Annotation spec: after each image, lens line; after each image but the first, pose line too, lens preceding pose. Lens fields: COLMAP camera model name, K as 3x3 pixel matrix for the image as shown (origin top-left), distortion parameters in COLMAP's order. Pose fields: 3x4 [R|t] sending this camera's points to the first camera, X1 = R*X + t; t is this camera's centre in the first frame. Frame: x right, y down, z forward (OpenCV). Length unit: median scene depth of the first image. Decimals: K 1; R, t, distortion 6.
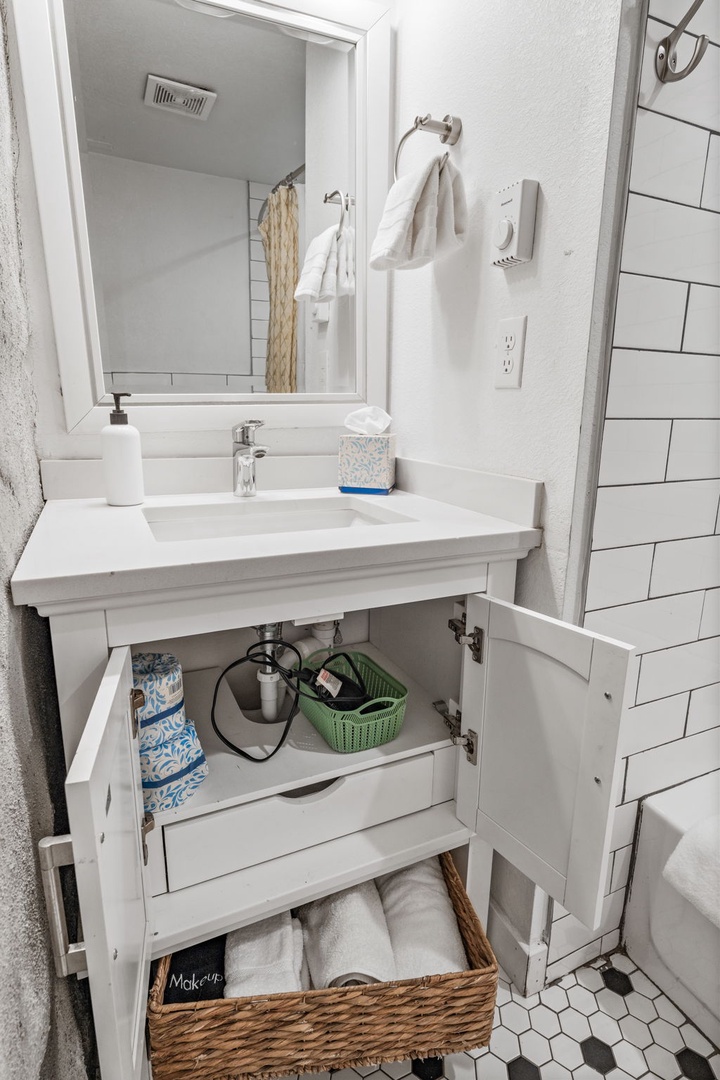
lens RADIAL K [[558.1, 0, 362.3], [0, 558.1, 537.5], [0, 0, 1]] dist [-0.002044, -0.000185]
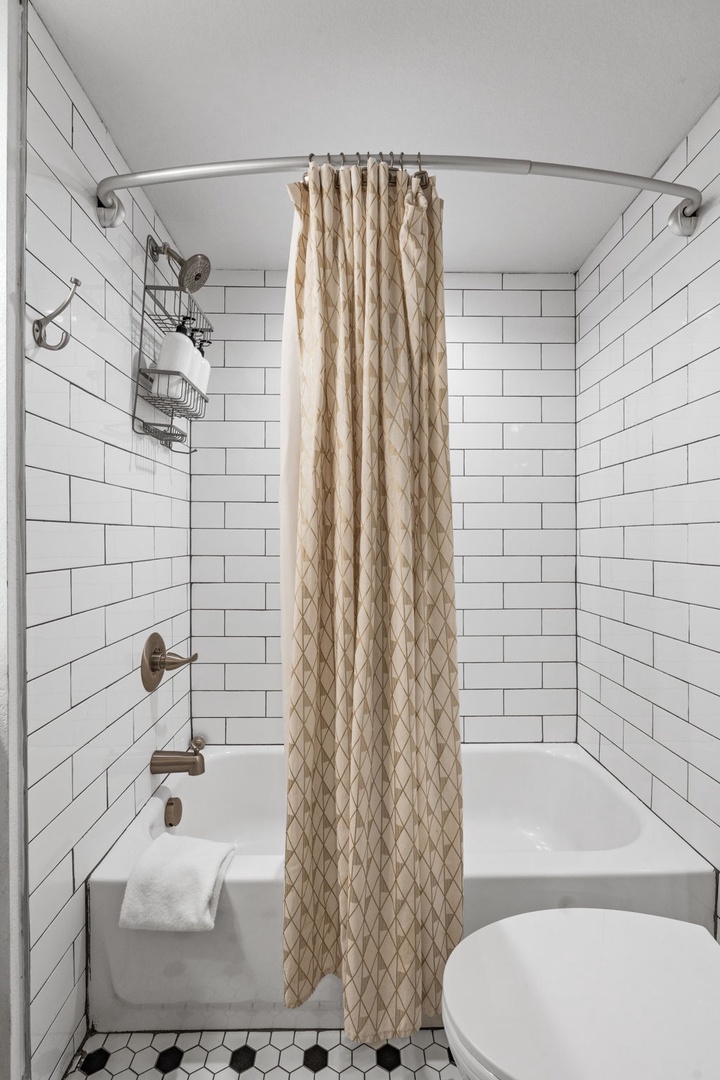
lens RADIAL K [[484.4, 0, 353.9], [0, 484.4, 537.0], [0, 0, 1]] dist [0.000747, -0.001619]
pose [[0.402609, -0.010405, 0.915313, -0.225170], [0.214370, 0.973200, -0.083230, -0.037327], [-0.889916, 0.229725, 0.394050, -0.090535]]
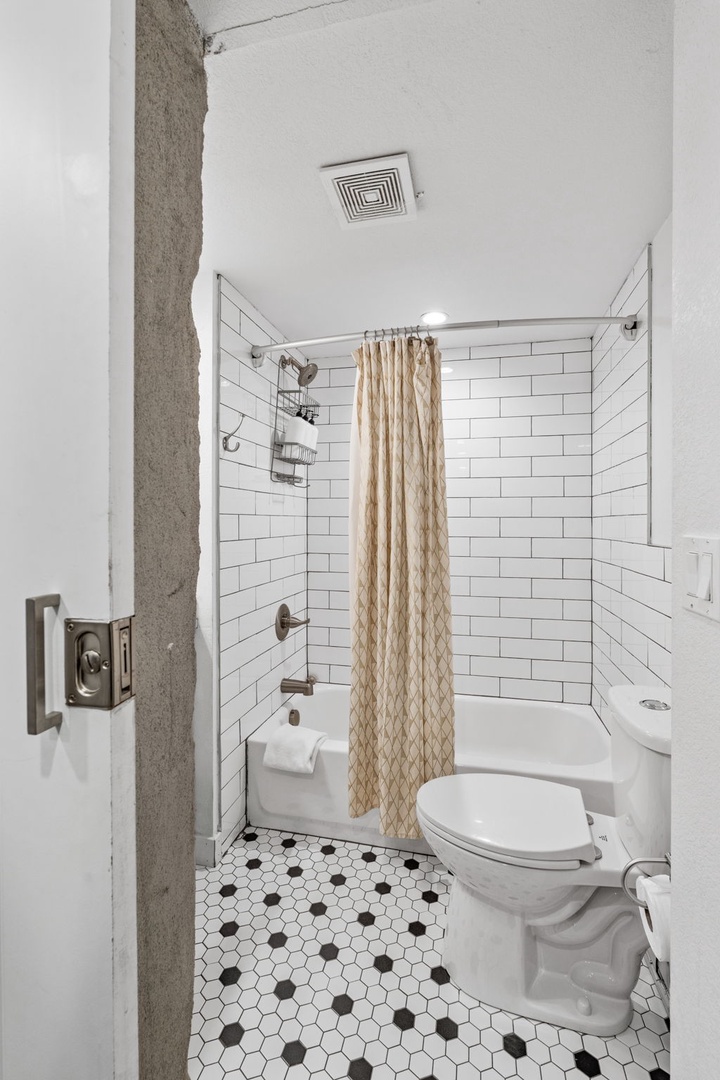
lens RADIAL K [[484.4, 0, 361.6], [0, 484.4, 516.2], [0, 0, 1]] dist [0.000747, -0.001619]
pose [[0.613778, -0.005756, 0.789458, -0.736732], [0.186326, 0.972781, -0.137770, -0.025827], [-0.767176, 0.231657, 0.598144, -0.690464]]
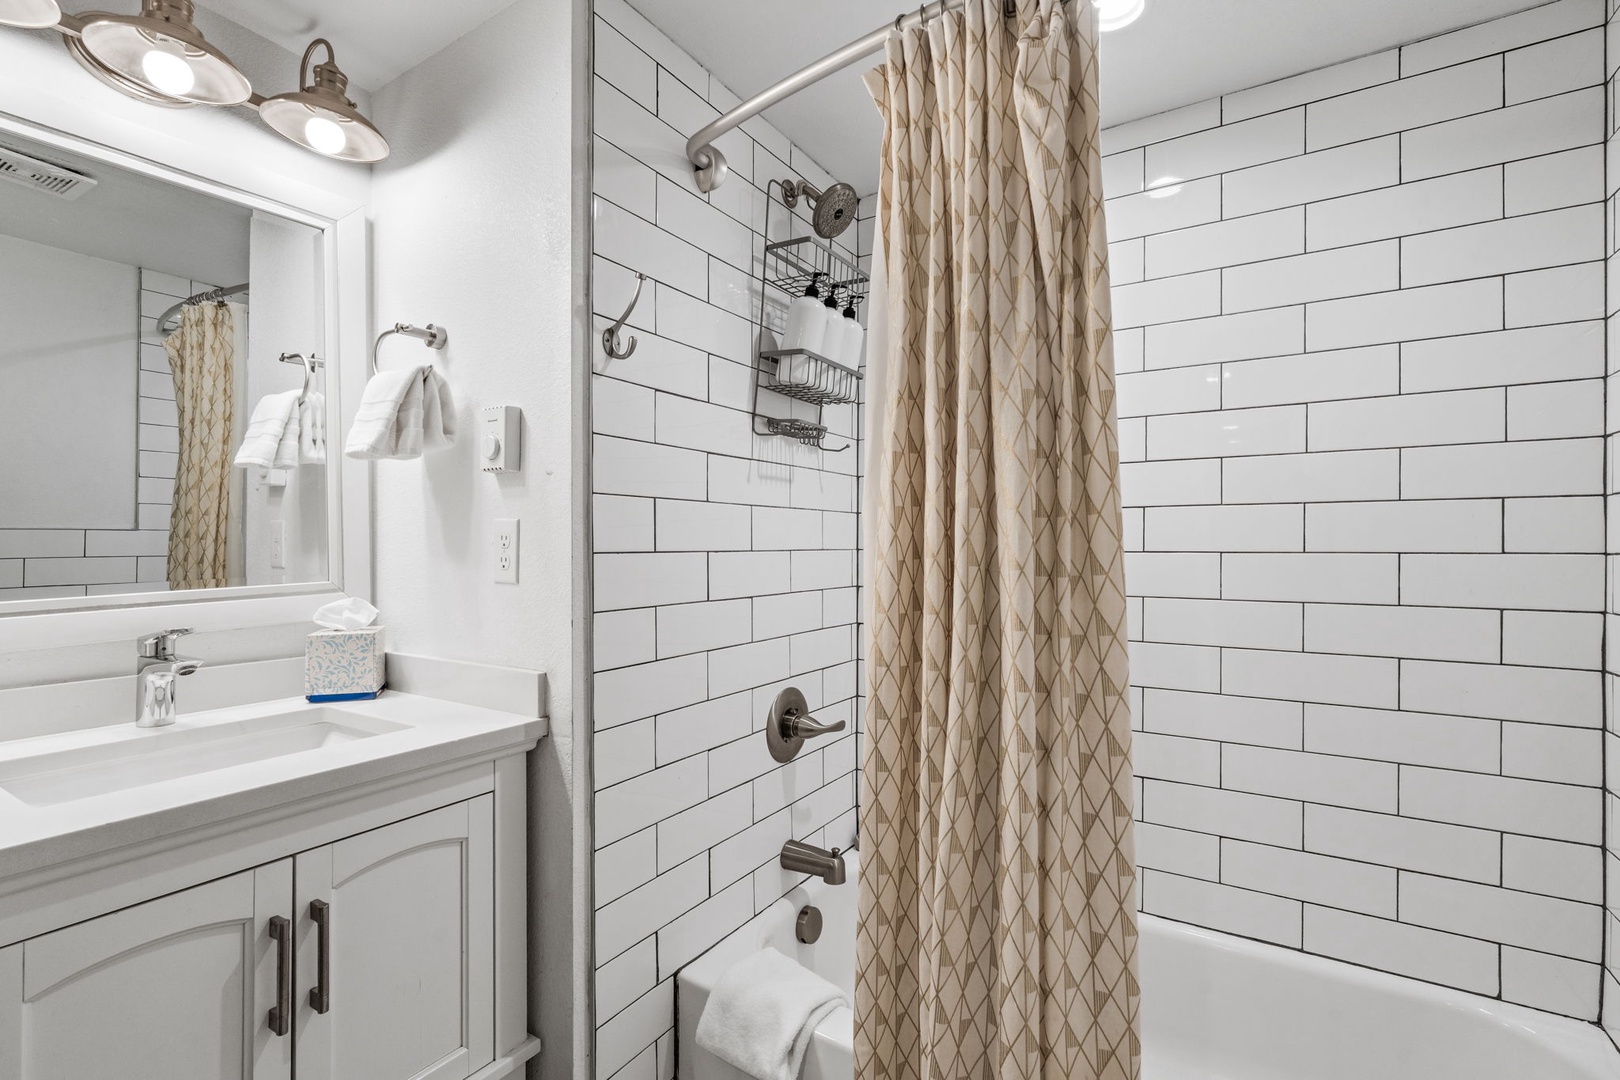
lens RADIAL K [[726.7, 0, 814.4], [0, 726.7, 546.6], [0, 0, 1]] dist [0.000747, -0.001619]
pose [[0.834607, -0.015429, 0.550630, -0.003576], [0.137535, 0.973785, -0.181181, -0.011336], [-0.533400, 0.226946, 0.814850, -0.407375]]
